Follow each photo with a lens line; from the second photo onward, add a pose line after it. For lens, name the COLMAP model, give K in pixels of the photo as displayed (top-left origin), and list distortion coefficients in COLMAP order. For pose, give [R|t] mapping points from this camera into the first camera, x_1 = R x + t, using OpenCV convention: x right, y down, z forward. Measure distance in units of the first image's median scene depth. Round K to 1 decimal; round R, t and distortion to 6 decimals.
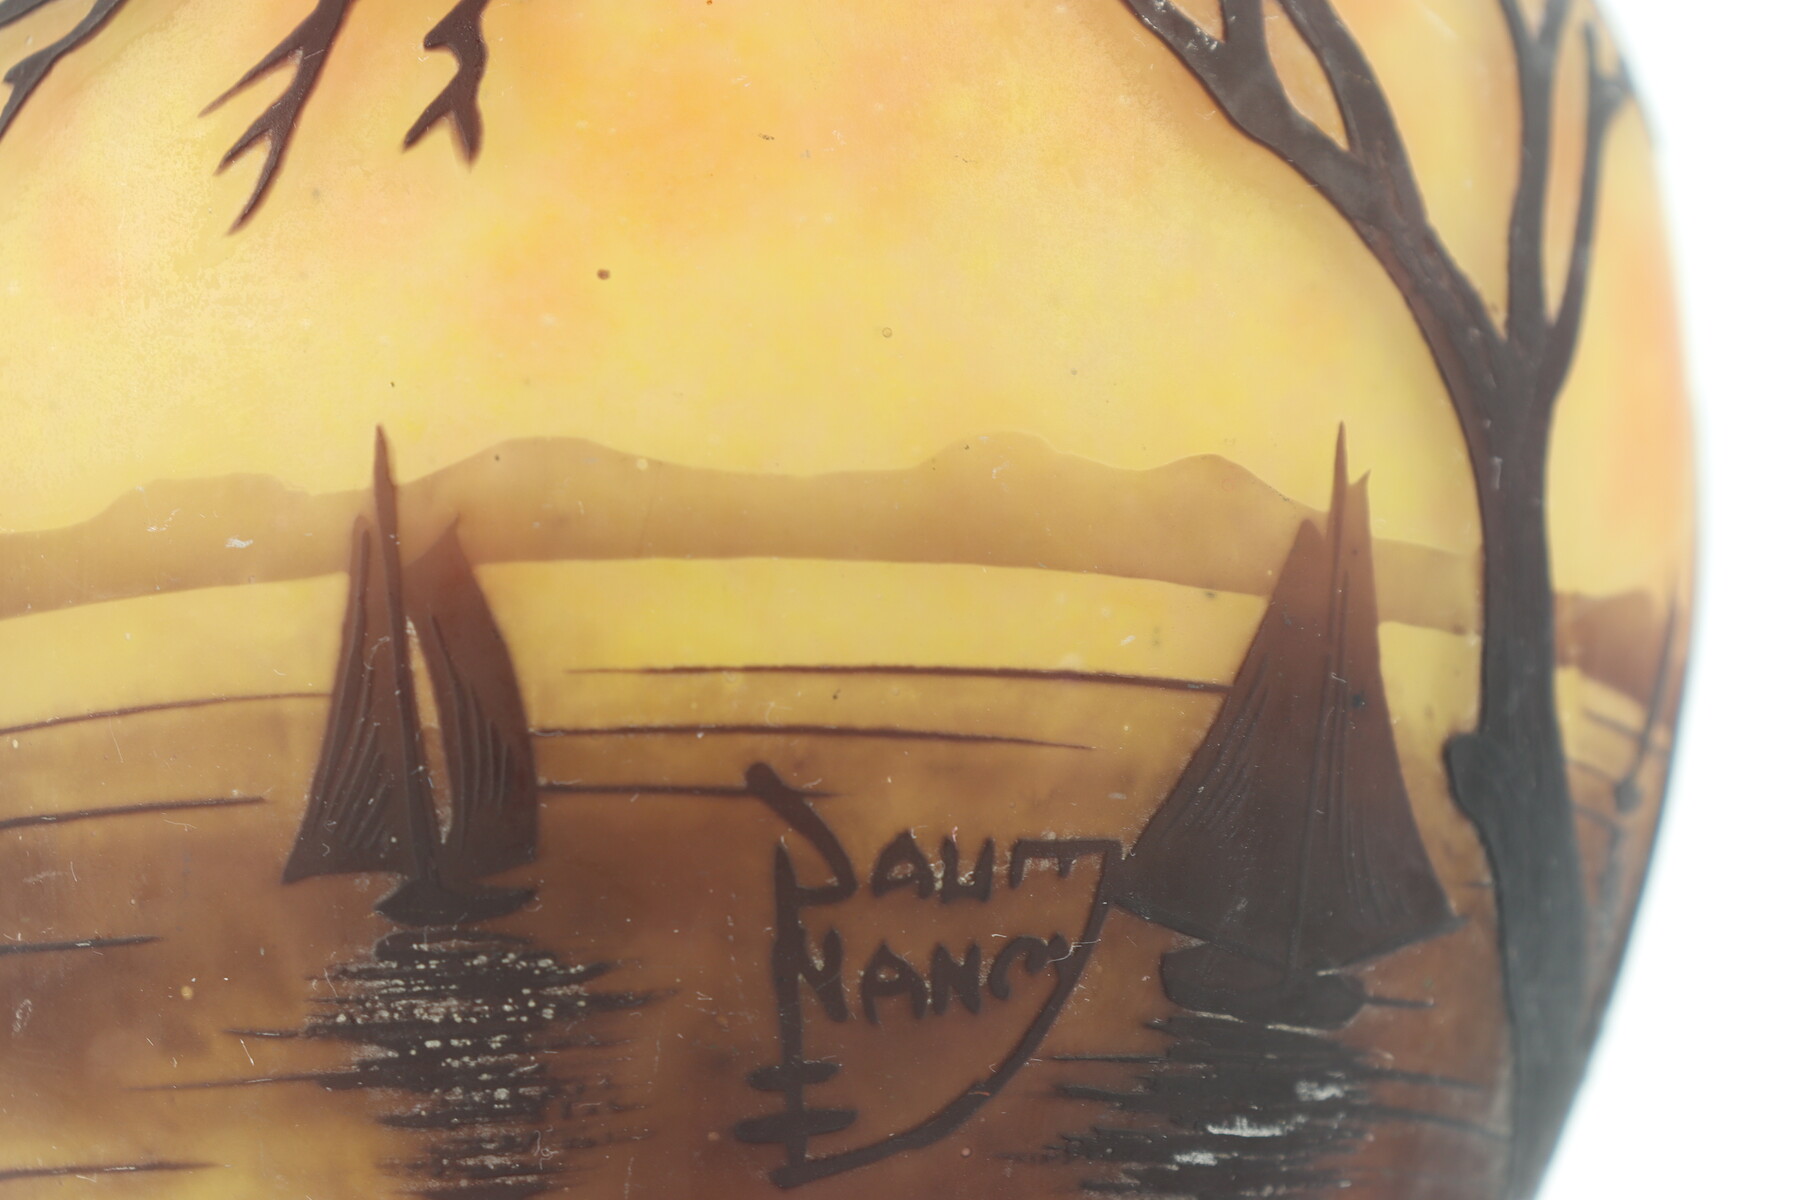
lens RADIAL K [[4048.2, 0, 900.0], [0, 4048.2, 600.0], [0, 0, 1]] dist [0.017565, 0.023699]
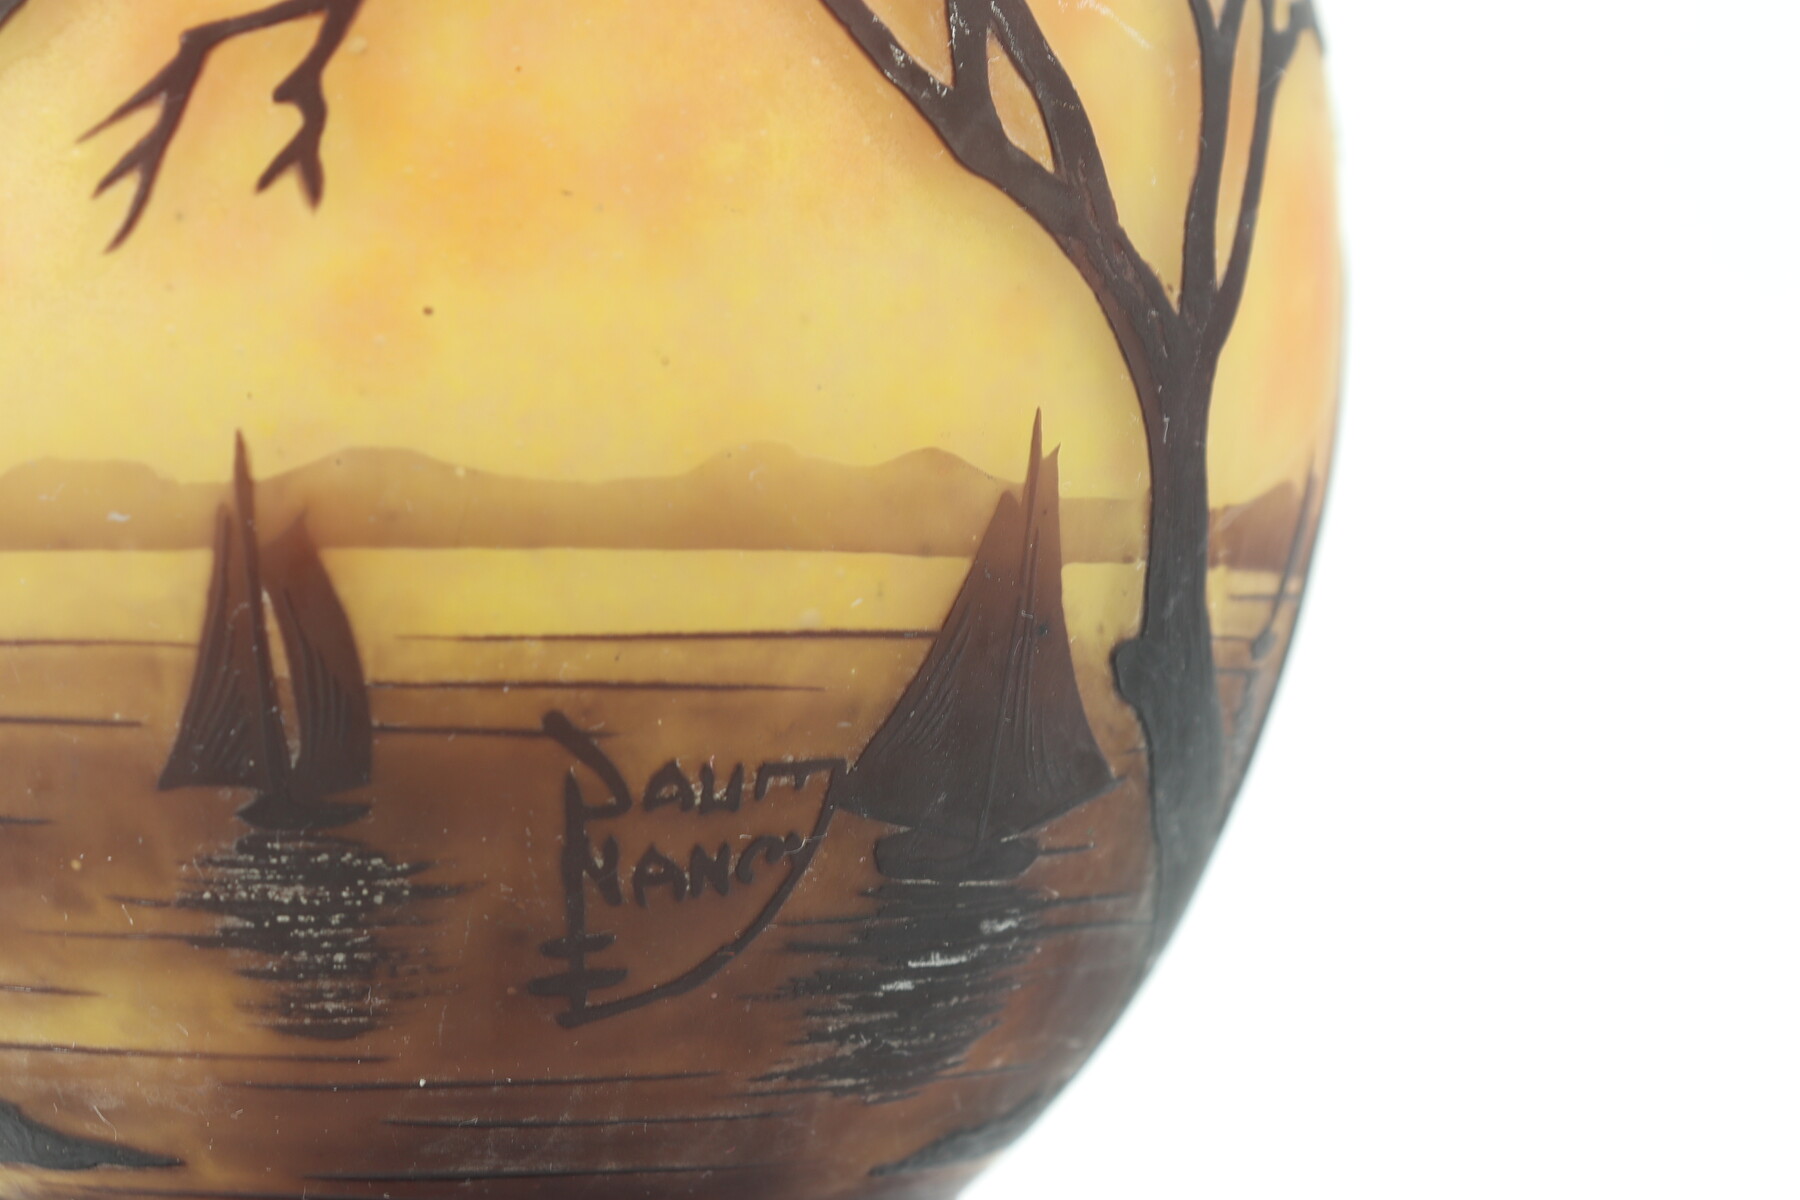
lens RADIAL K [[4005.8, 0, 900.0], [0, 4005.8, 600.0], [0, 0, 1]] dist [0.096475, 0.331269]
pose [[0.996980, 0.016651, 0.075855, -0.022301], [-0.033532, 0.973302, 0.227064, -0.264019], [-0.070049, -0.228922, 0.970921, -0.174103]]
